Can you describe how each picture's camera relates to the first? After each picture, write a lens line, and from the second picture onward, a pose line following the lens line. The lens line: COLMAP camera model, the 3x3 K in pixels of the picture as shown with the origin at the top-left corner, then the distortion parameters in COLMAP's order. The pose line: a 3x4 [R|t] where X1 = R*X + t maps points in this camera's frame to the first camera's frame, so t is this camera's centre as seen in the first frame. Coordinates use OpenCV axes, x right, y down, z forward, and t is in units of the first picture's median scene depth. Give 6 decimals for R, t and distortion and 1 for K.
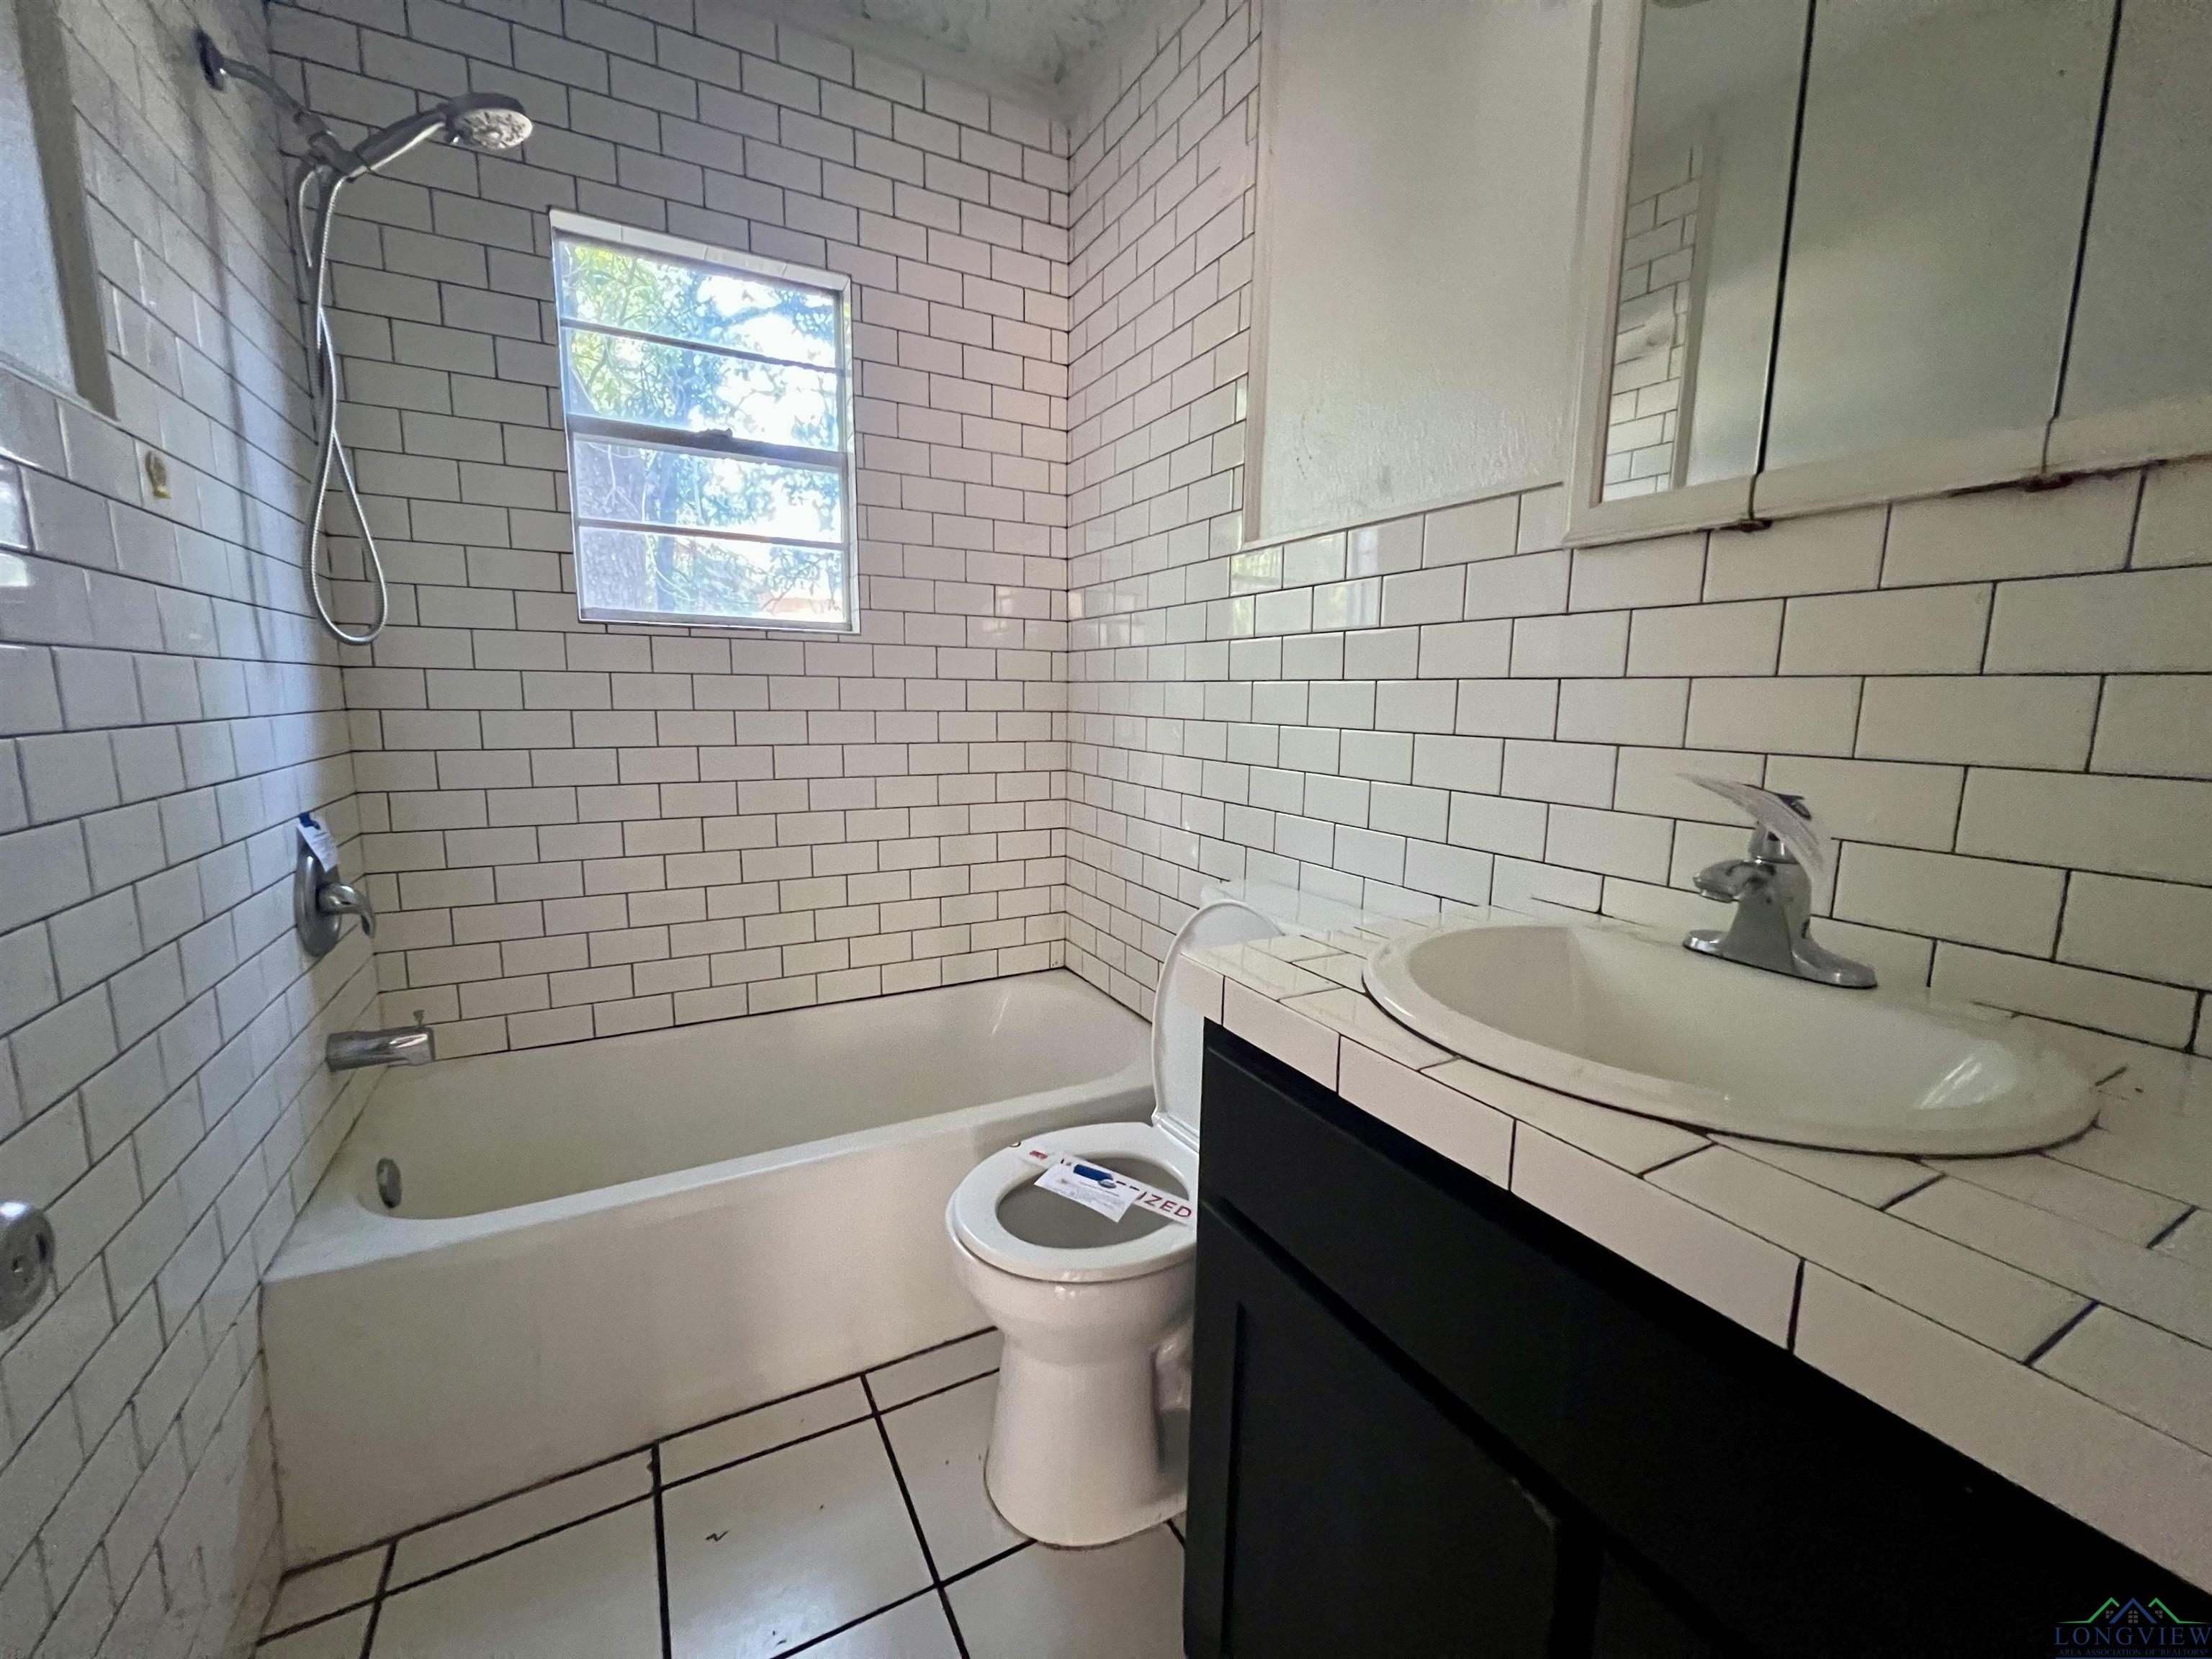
lens RADIAL K [[888.9, 0, 1106.0], [0, 888.9, 829.5], [0, 0, 1]] dist [-0.004431, 0.000141]
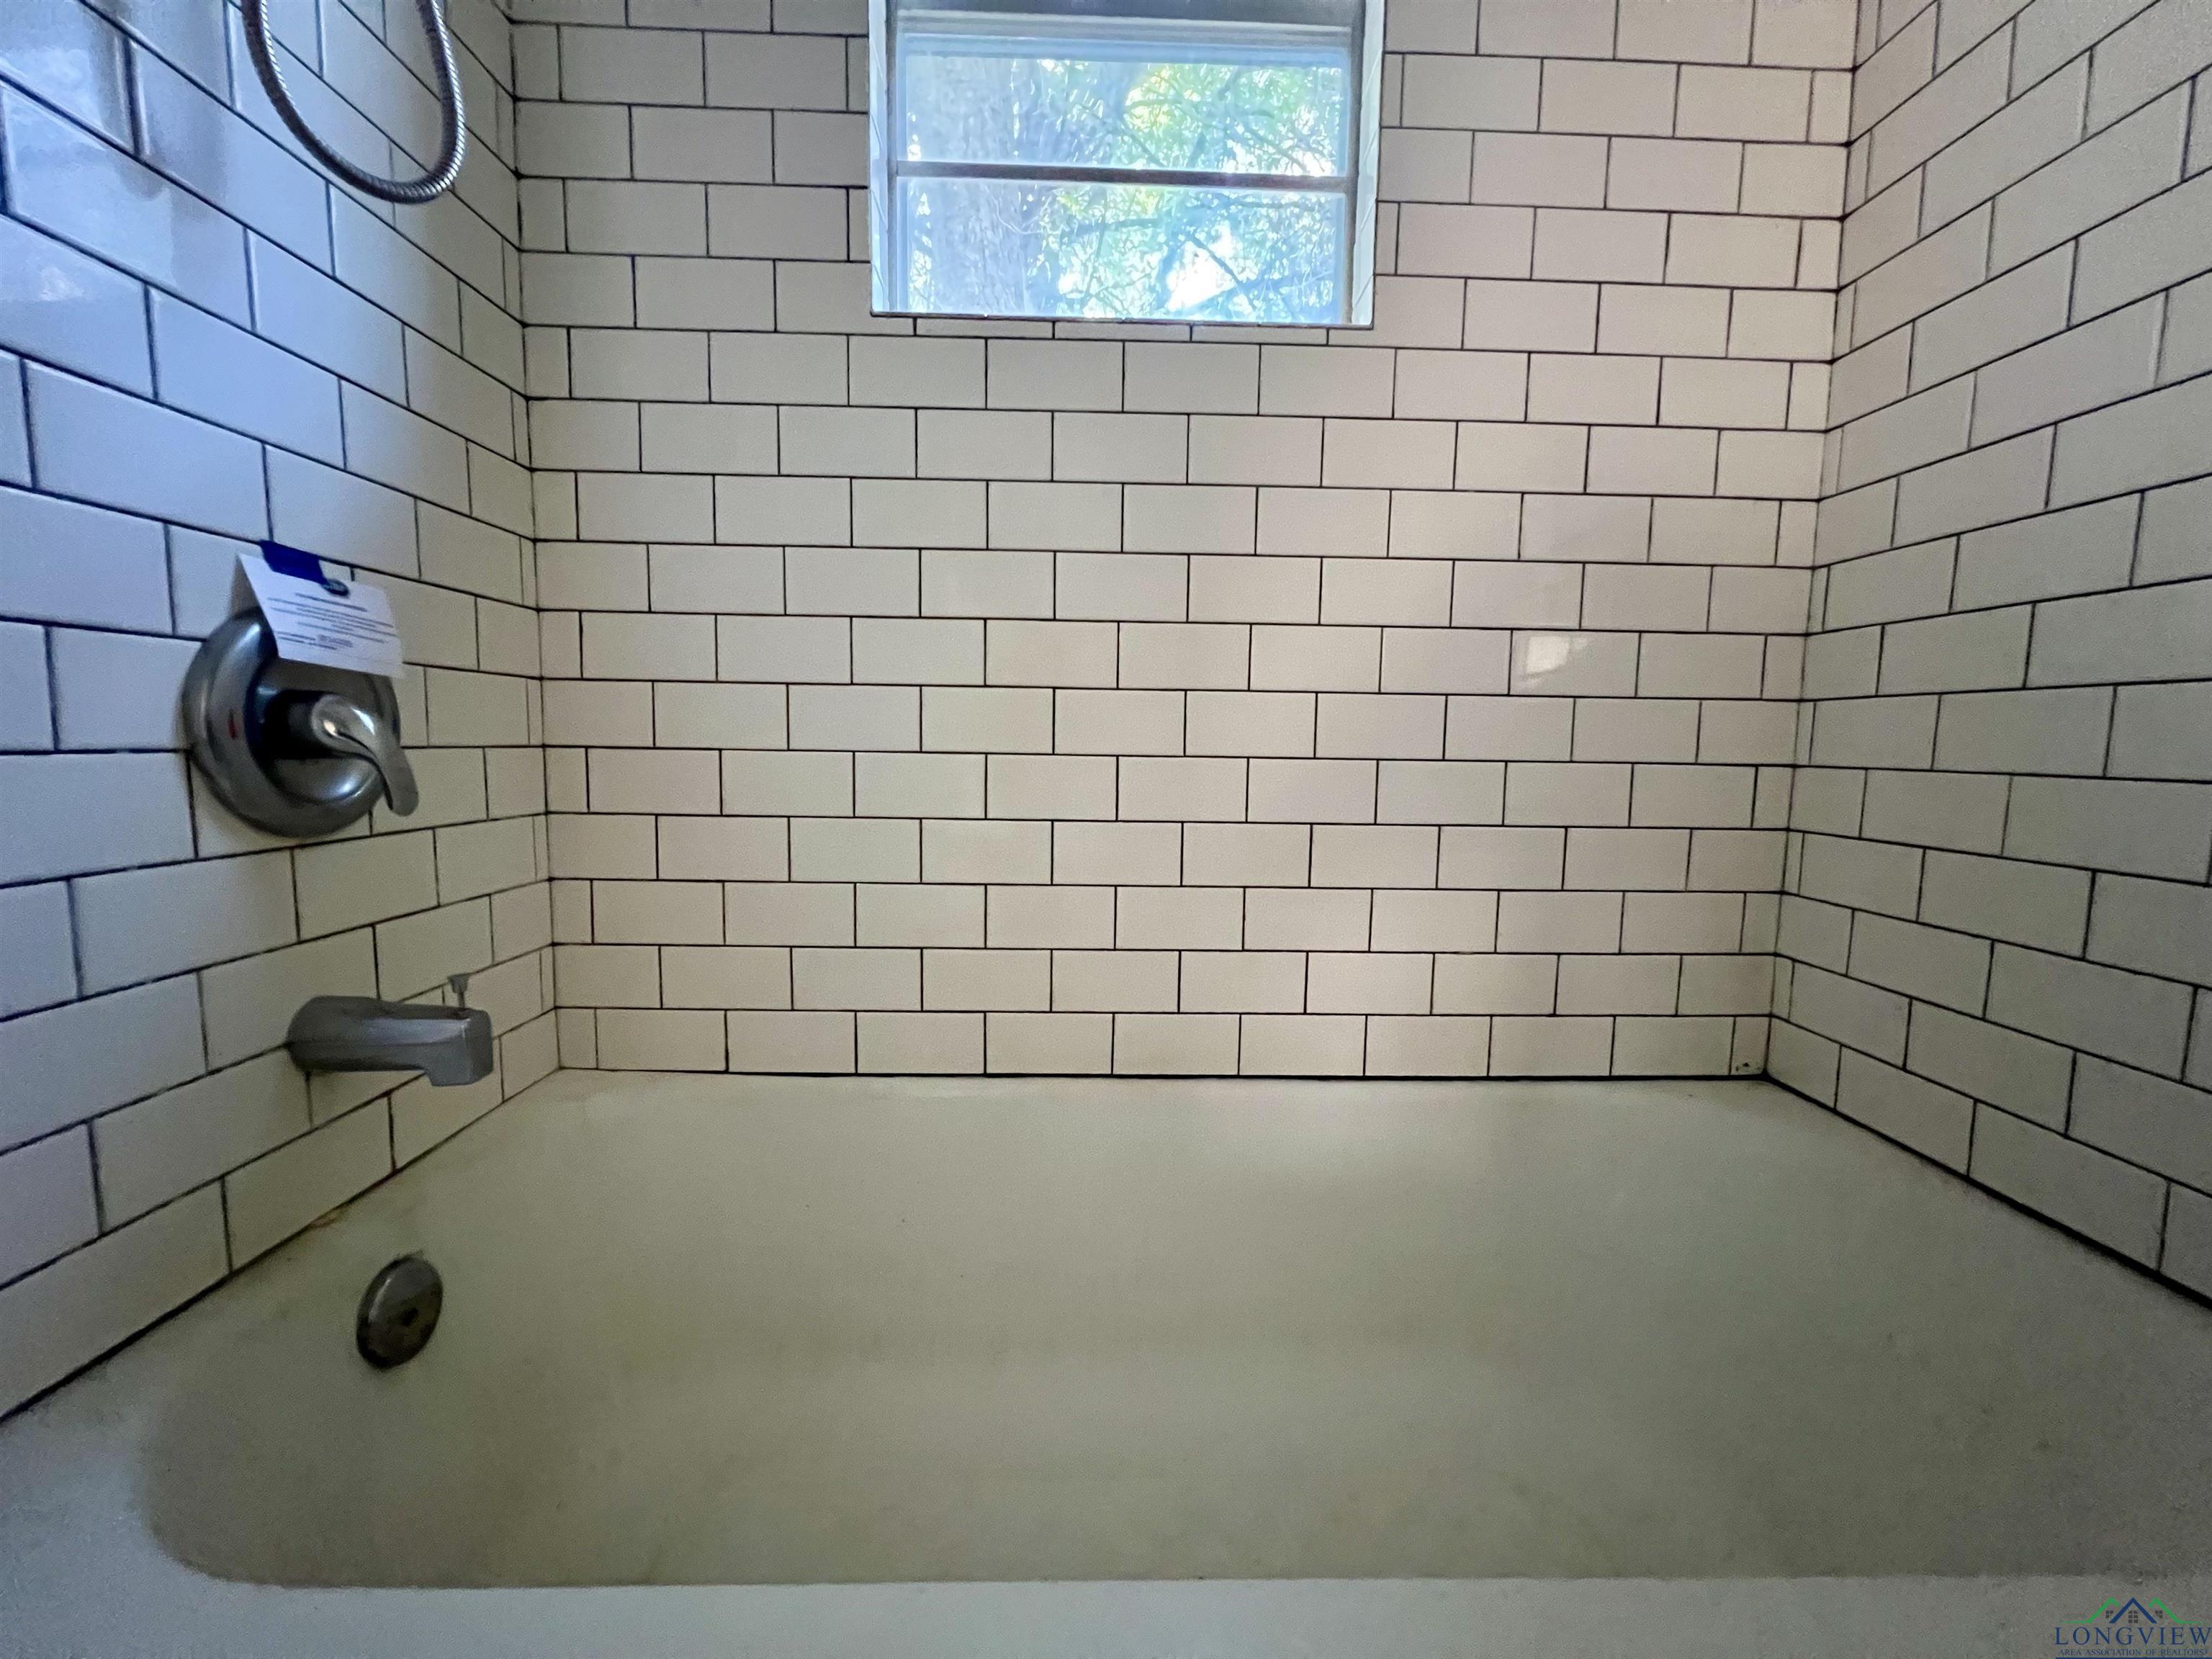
lens RADIAL K [[888.9, 0, 1106.0], [0, 888.9, 829.5], [0, 0, 1]] dist [-0.004431, 0.000141]
pose [[0.886172, 0.046978, -0.460970, -0.183583], [-0.072119, 0.996707, -0.037066, 0.090828], [0.457710, 0.066092, 0.886641, 0.565419]]
